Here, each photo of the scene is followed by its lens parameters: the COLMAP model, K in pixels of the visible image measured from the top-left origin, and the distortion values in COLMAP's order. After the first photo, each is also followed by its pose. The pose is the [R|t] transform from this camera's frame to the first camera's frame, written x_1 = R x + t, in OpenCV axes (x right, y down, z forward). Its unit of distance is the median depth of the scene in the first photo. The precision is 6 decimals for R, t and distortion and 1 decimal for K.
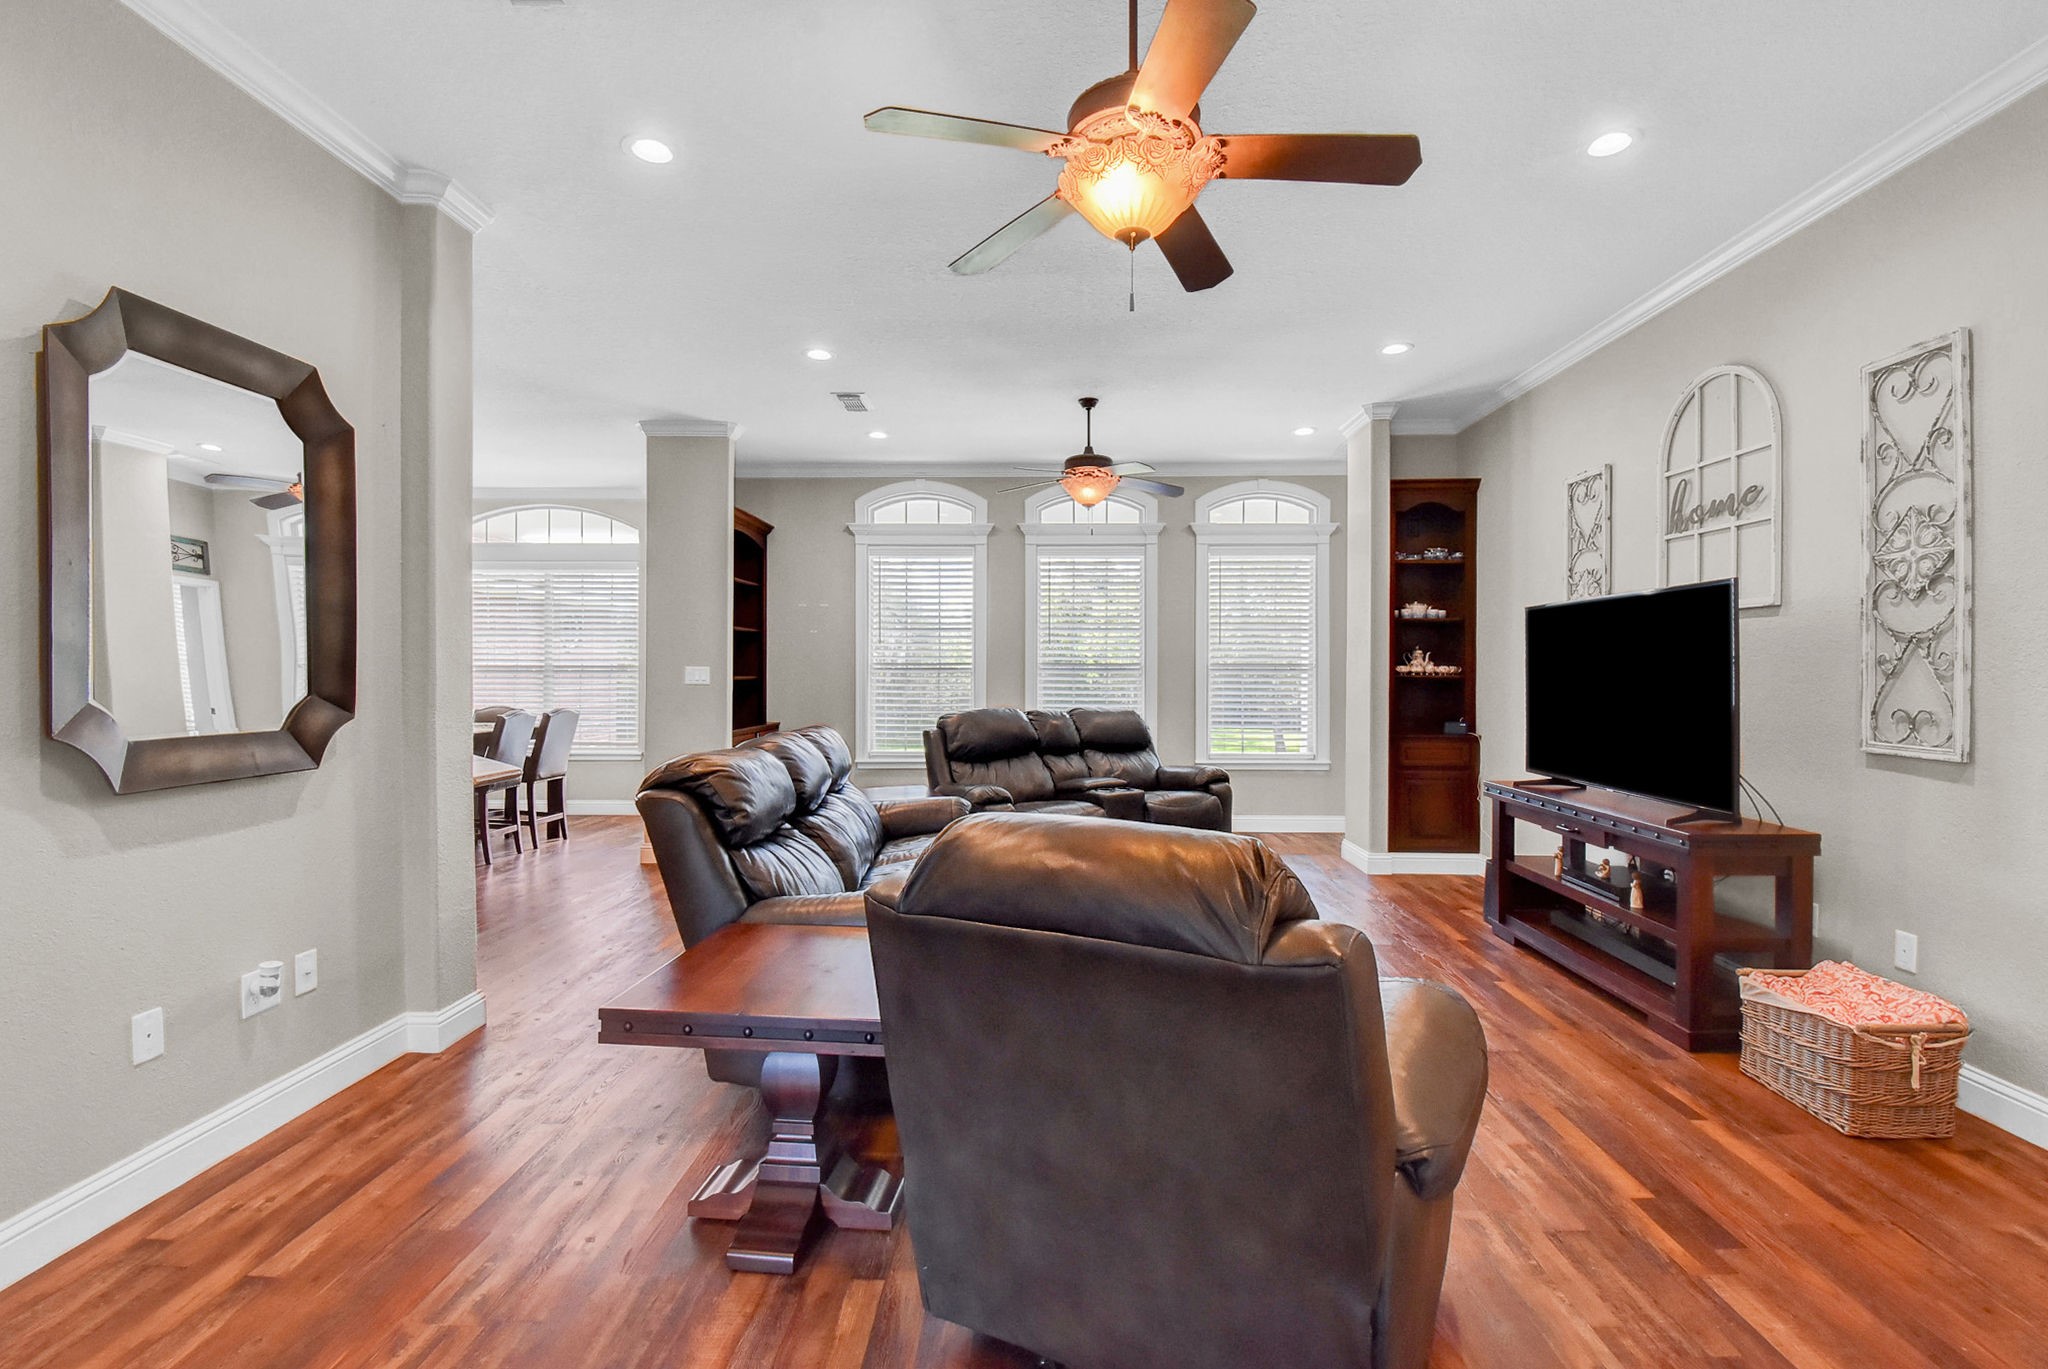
lens RADIAL K [[855.1, 0, 958.0], [0, 855.1, 679.4], [0, 0, 1]] dist [-0.000441, -0.016431]
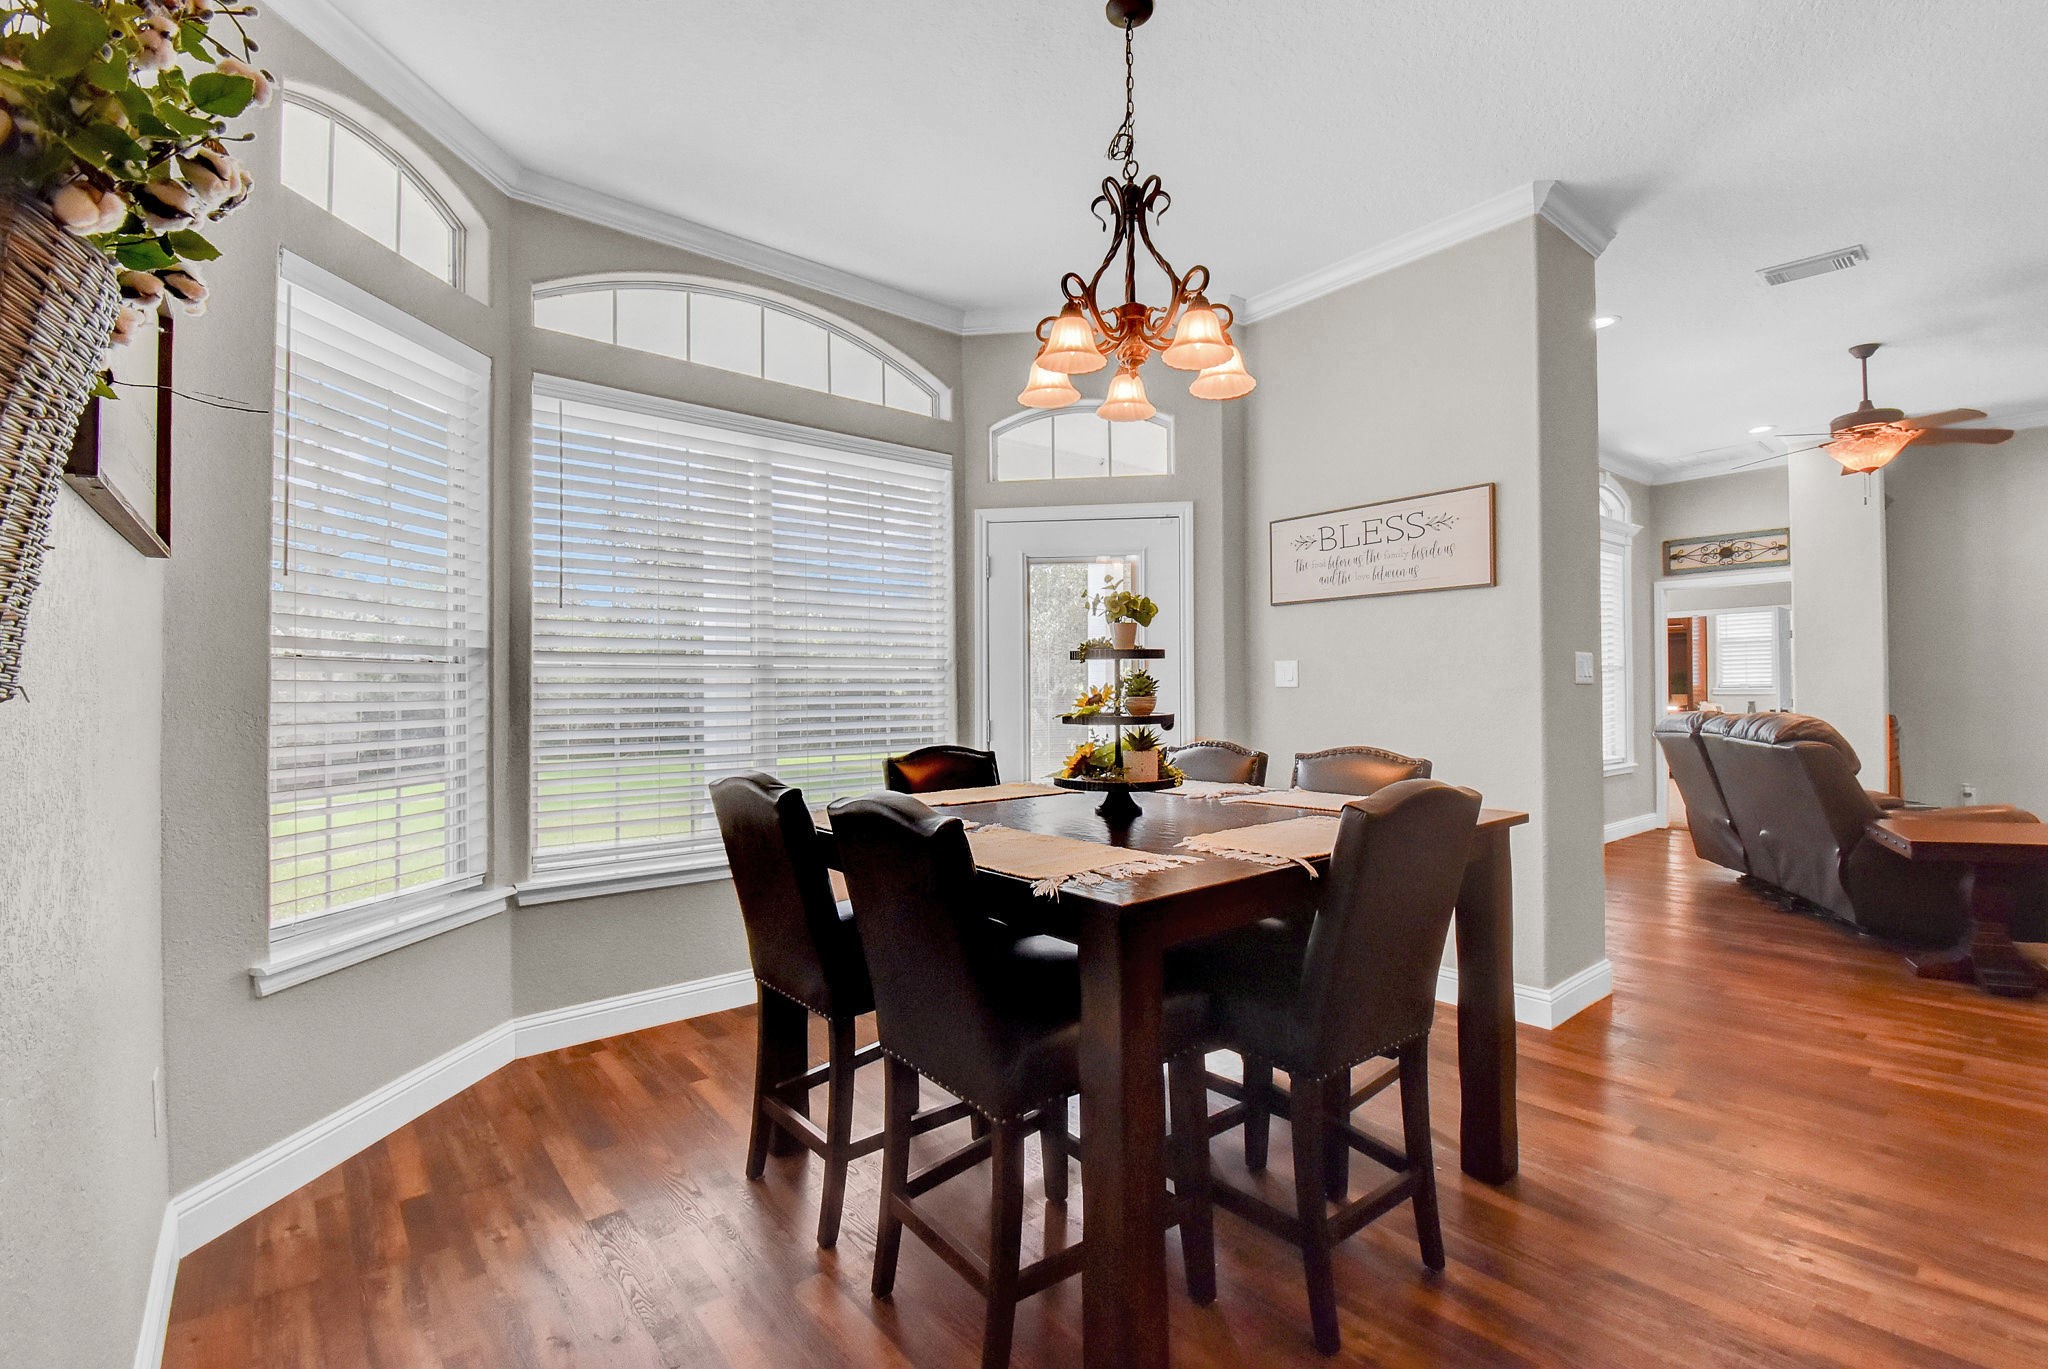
lens RADIAL K [[906.0, 0, 1031.0], [0, 906.0, 680.0], [0, 0, 1]] dist [0.014369, -0.023562]
pose [[0.755998, -0.011186, 0.654479, -1.640056], [0.021004, 0.999754, -0.007175, -0.012169], [-0.654237, 0.019171, 0.756046, 1.320524]]
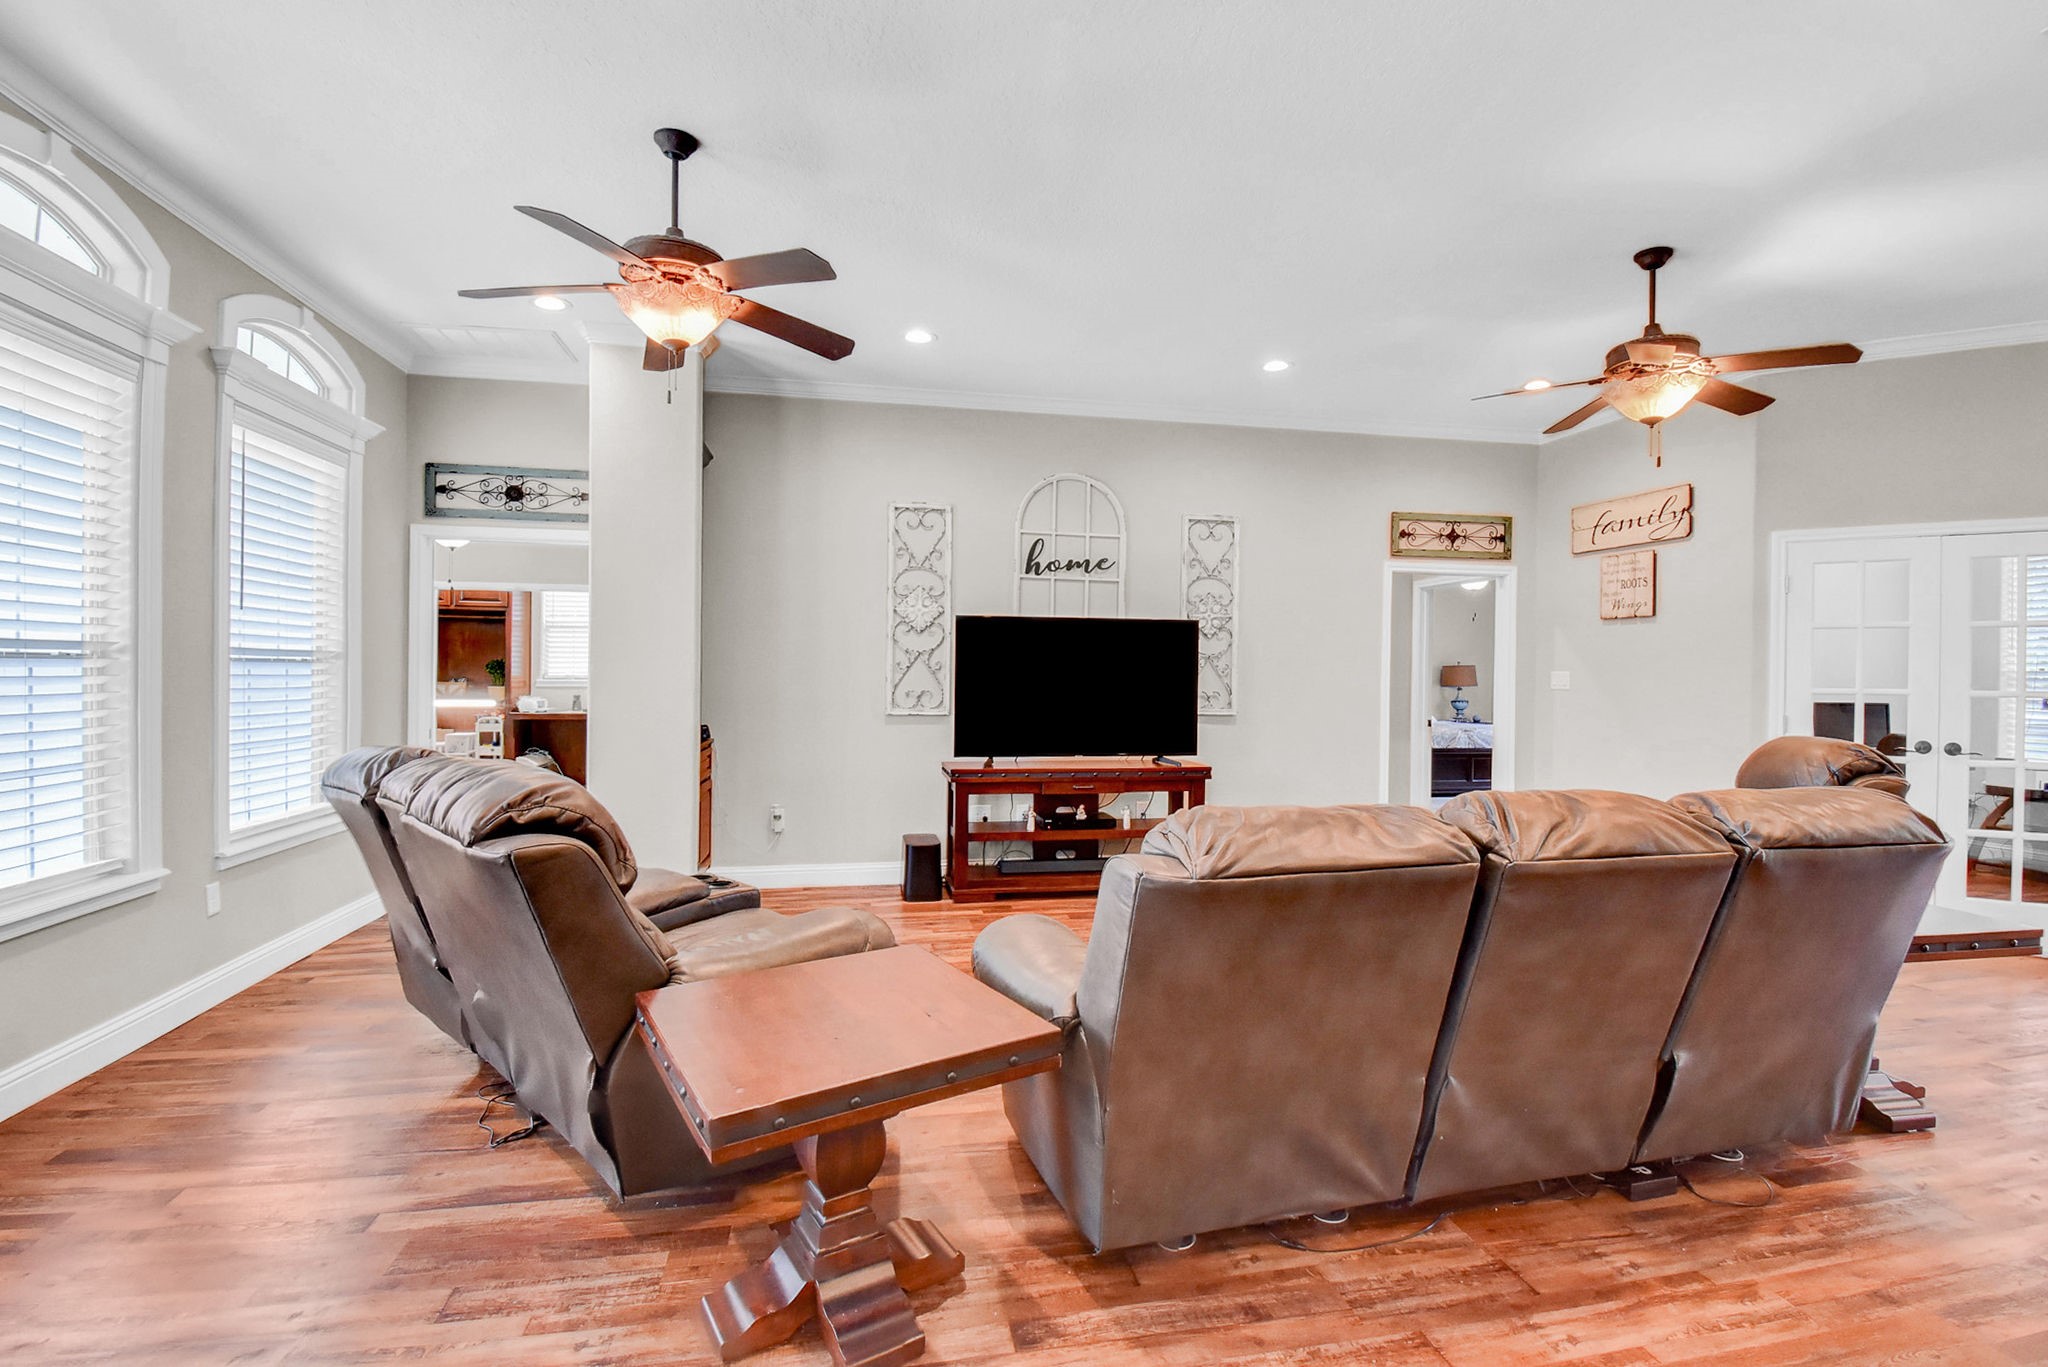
lens RADIAL K [[932.8, 0, 1063.1], [0, 932.8, 667.1], [0, 0, 1]] dist [0.072818, -0.051676]
pose [[-0.261870, -0.007453, 0.965074, -0.706827], [-0.007432, 0.999956, 0.005706, -0.025440], [-0.965074, -0.005678, -0.261914, 1.399430]]
